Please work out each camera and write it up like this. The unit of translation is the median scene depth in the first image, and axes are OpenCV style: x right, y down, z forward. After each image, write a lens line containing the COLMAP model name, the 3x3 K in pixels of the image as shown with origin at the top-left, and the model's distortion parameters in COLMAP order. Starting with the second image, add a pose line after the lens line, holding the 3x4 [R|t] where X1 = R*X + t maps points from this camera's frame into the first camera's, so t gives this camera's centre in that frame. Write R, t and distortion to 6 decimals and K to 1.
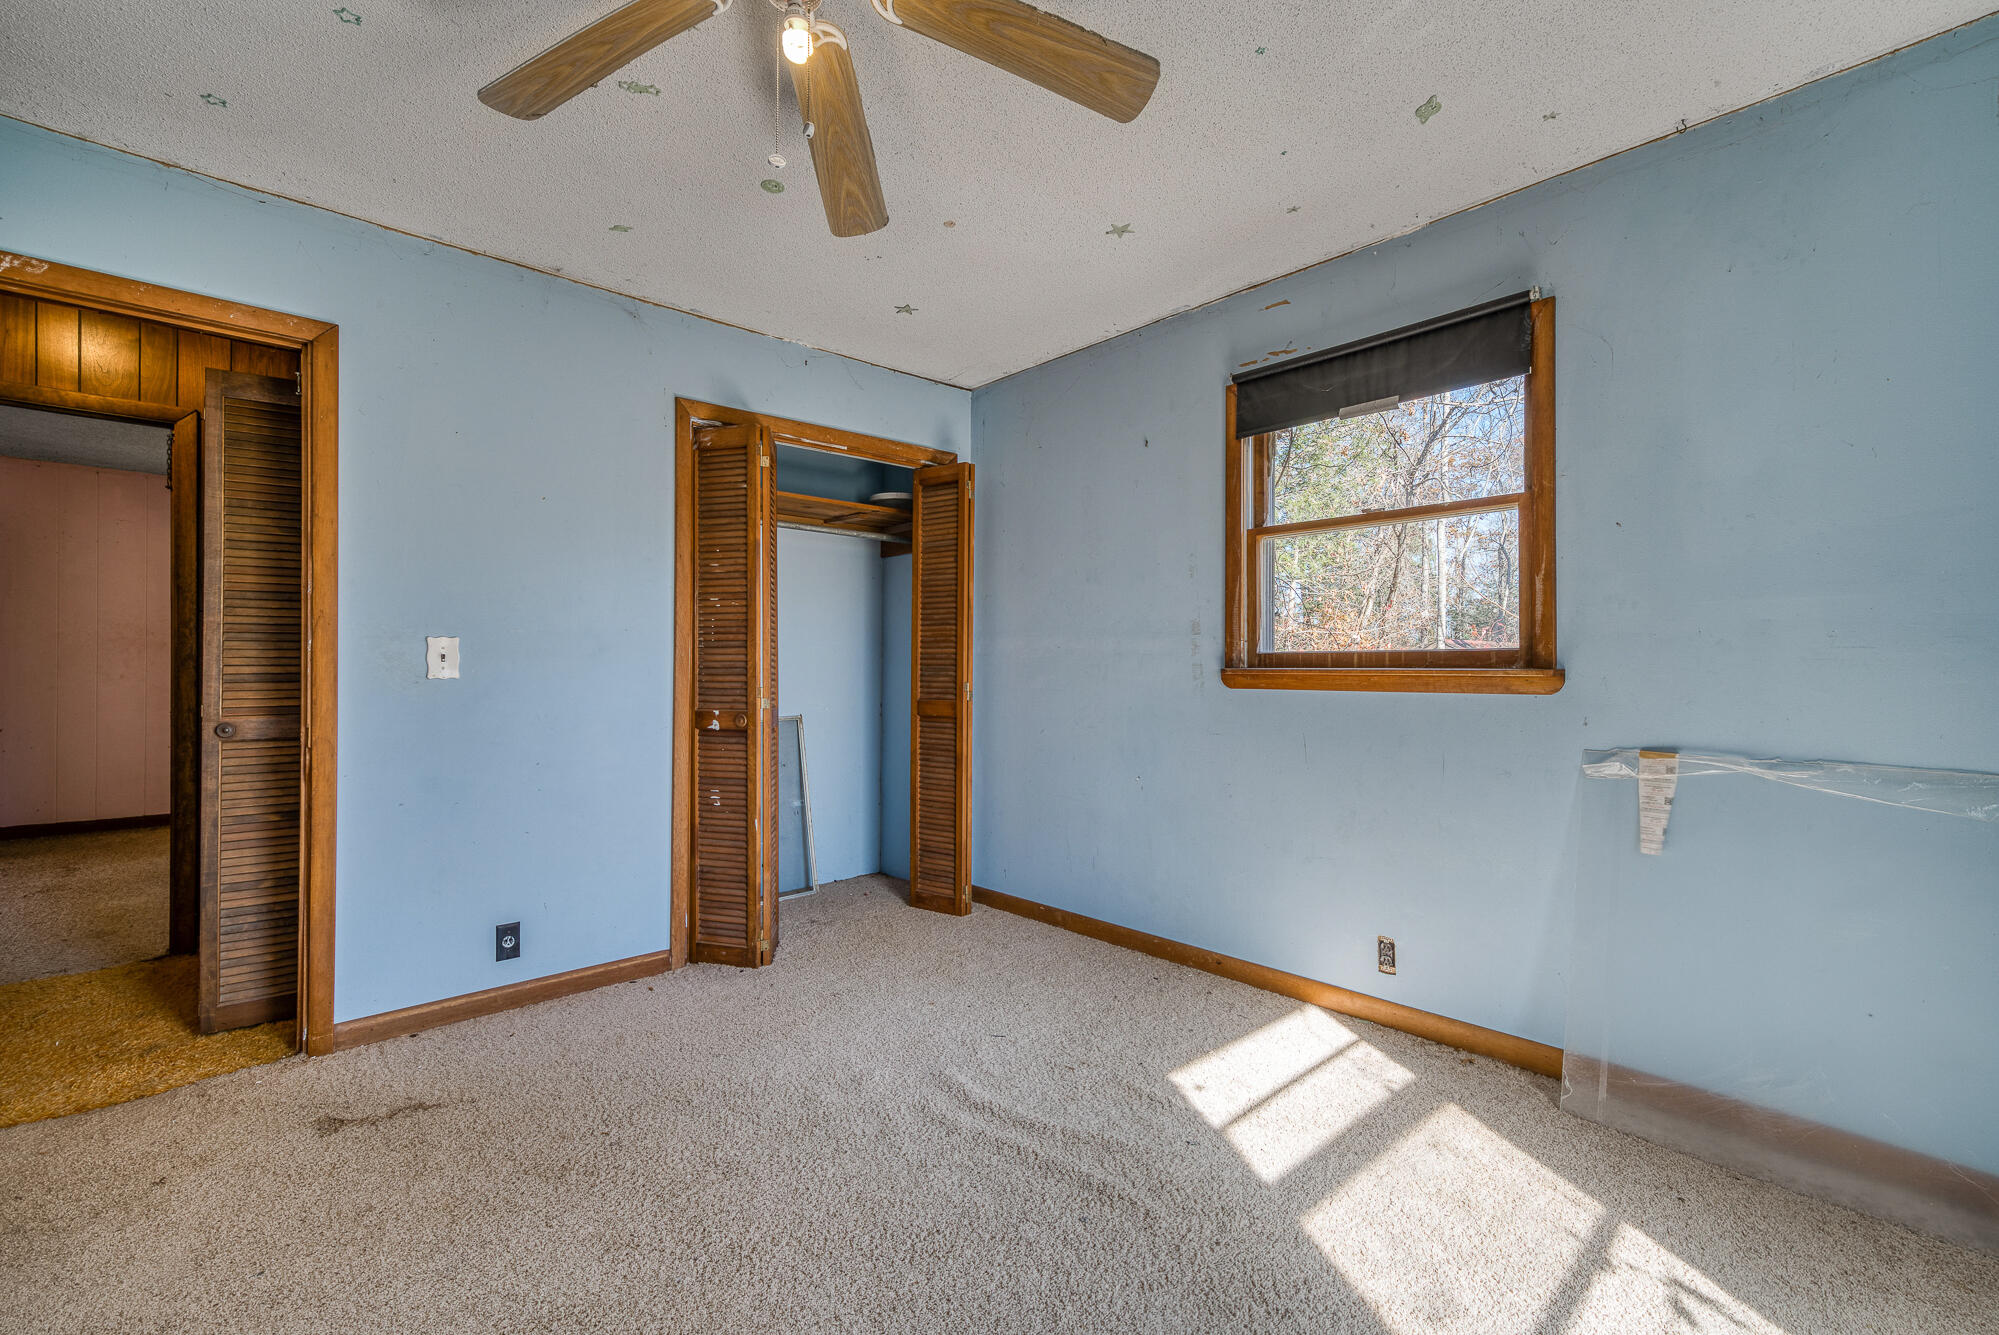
lens RADIAL K [[877.1, 0, 1008.7], [0, 877.1, 674.9], [0, 0, 1]] dist [0.009557, 0.001478]
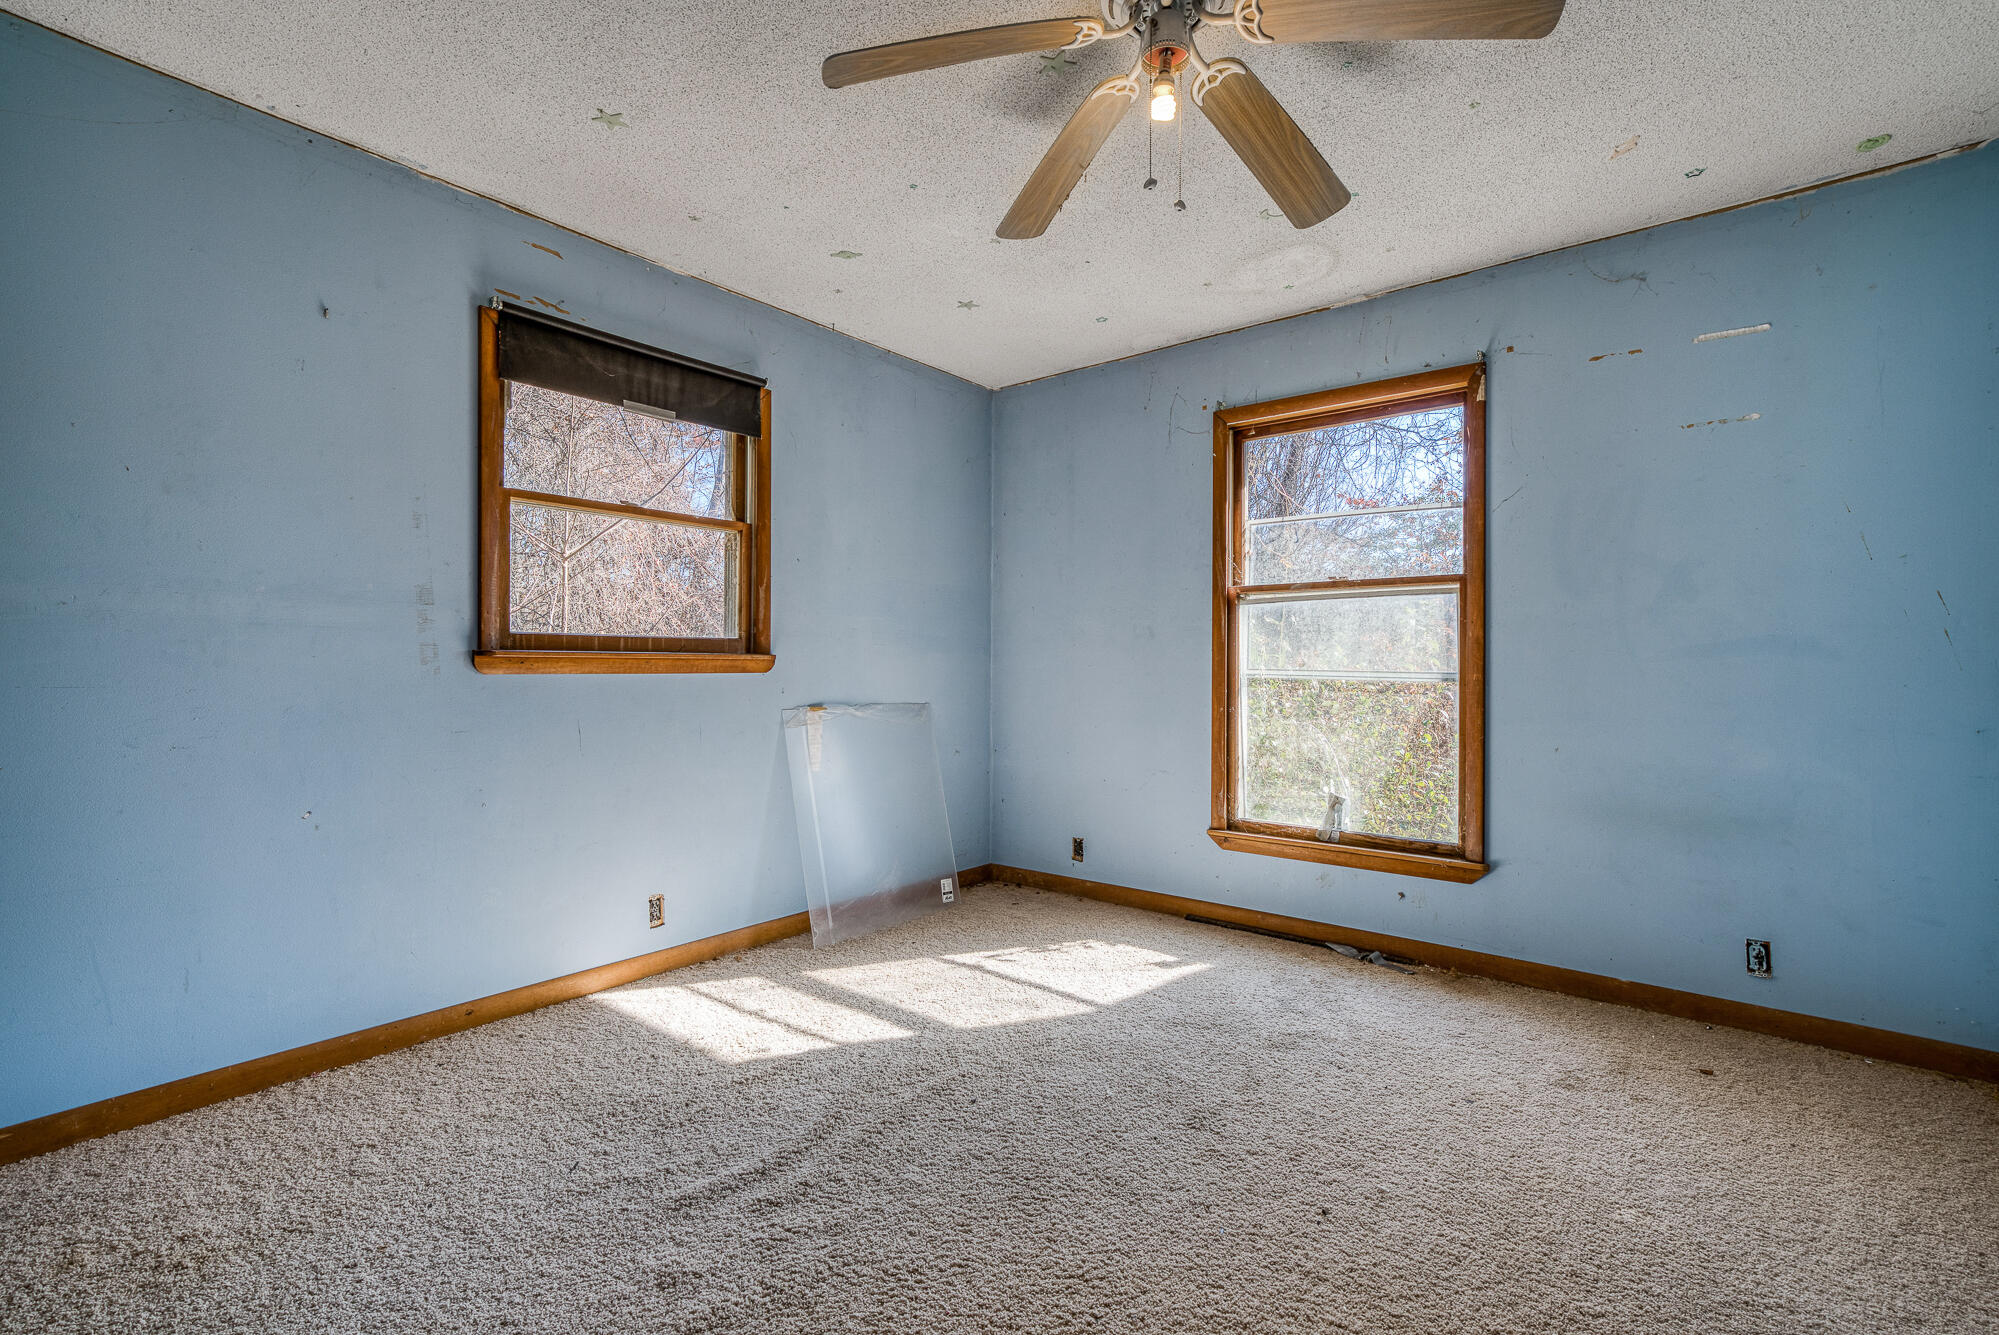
lens RADIAL K [[877.1, 0, 1009.0], [0, 877.1, 660.0], [0, 0, 1]] dist [0.009557, 0.001478]
pose [[-0.137502, -0.003096, 0.990497, -0.774282], [-0.005817, 0.999980, 0.002318, -0.003347], [-0.990484, -0.005443, -0.137517, 0.758613]]
